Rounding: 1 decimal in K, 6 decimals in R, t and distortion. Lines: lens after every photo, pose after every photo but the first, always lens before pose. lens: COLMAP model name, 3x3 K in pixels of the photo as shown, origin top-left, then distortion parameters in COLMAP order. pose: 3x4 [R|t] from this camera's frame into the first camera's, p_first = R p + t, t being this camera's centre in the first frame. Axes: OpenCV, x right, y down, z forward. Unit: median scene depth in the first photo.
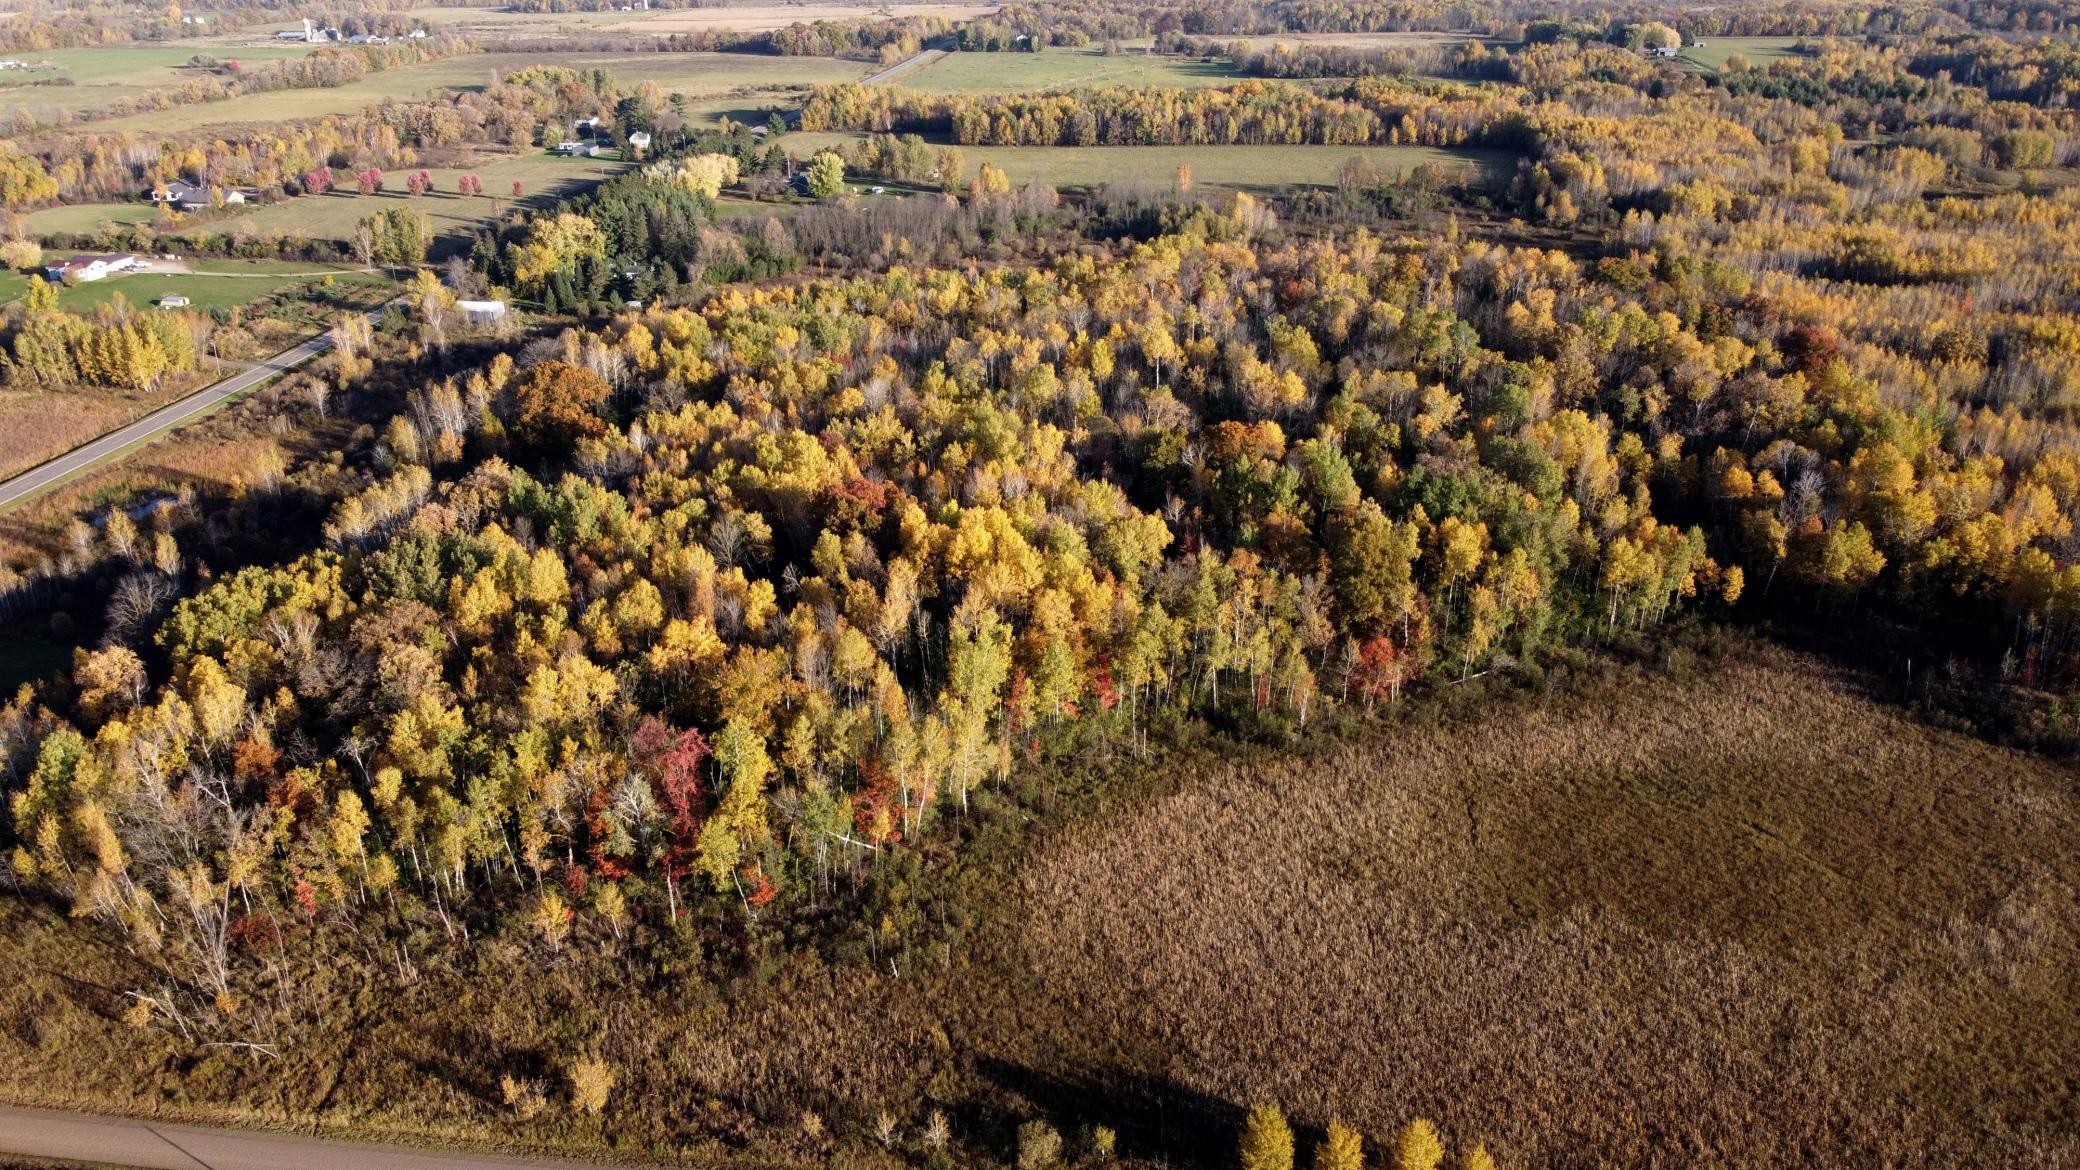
lens RADIAL K [[1653.2, 0, 1048.1], [0, 1653.2, 485.2], [0, 0, 1]] dist [-0.009733, -0.002357]
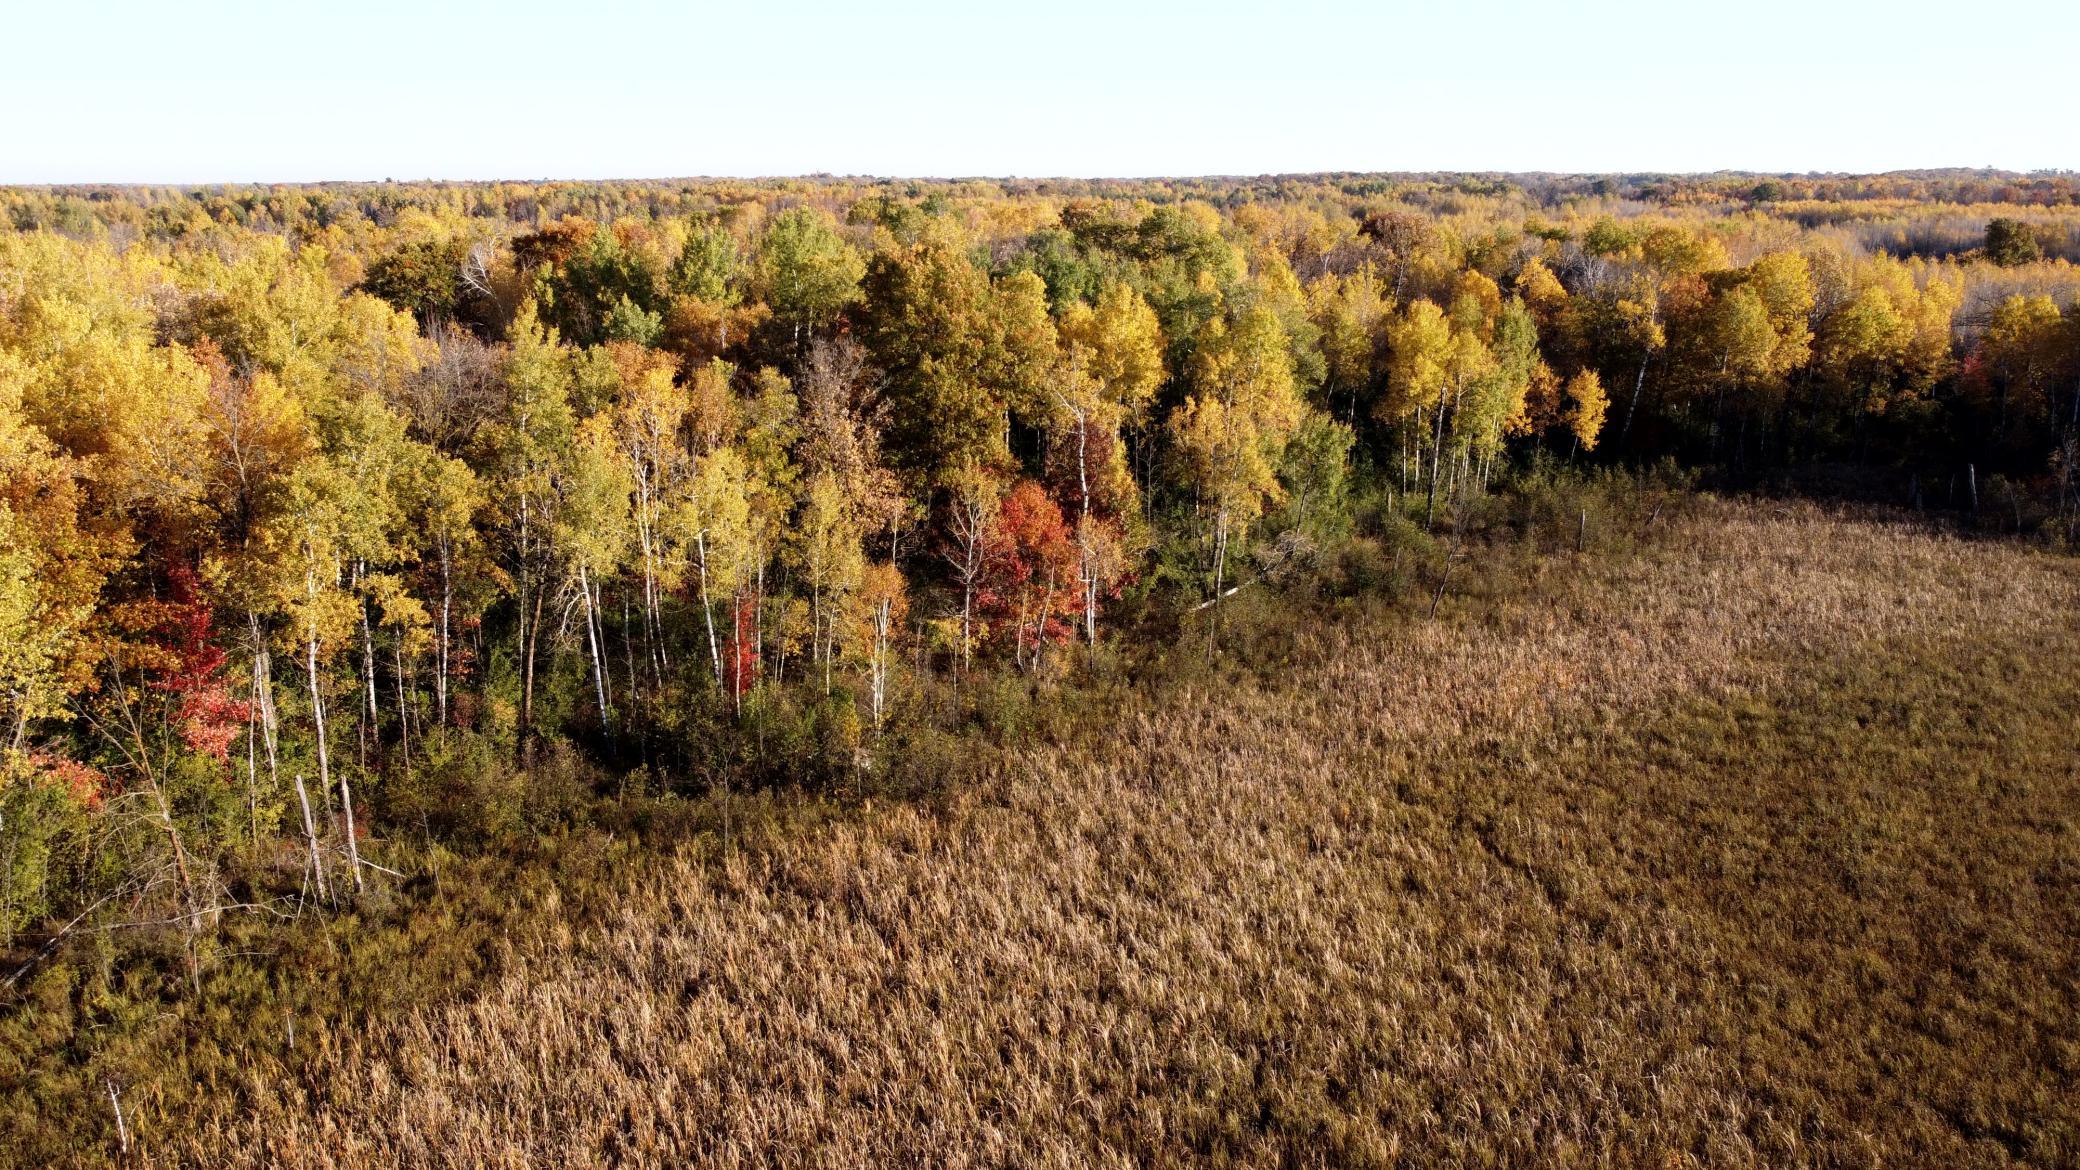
lens RADIAL K [[1653.2, 0, 1048.1], [0, 1653.2, 485.2], [0, 0, 1]] dist [-0.009733, -0.002357]
pose [[0.919360, -0.084013, 0.384343, 0.062533], [0.139945, 0.982872, -0.119907, 0.144394], [-0.367686, 0.164024, 0.915370, 0.686208]]
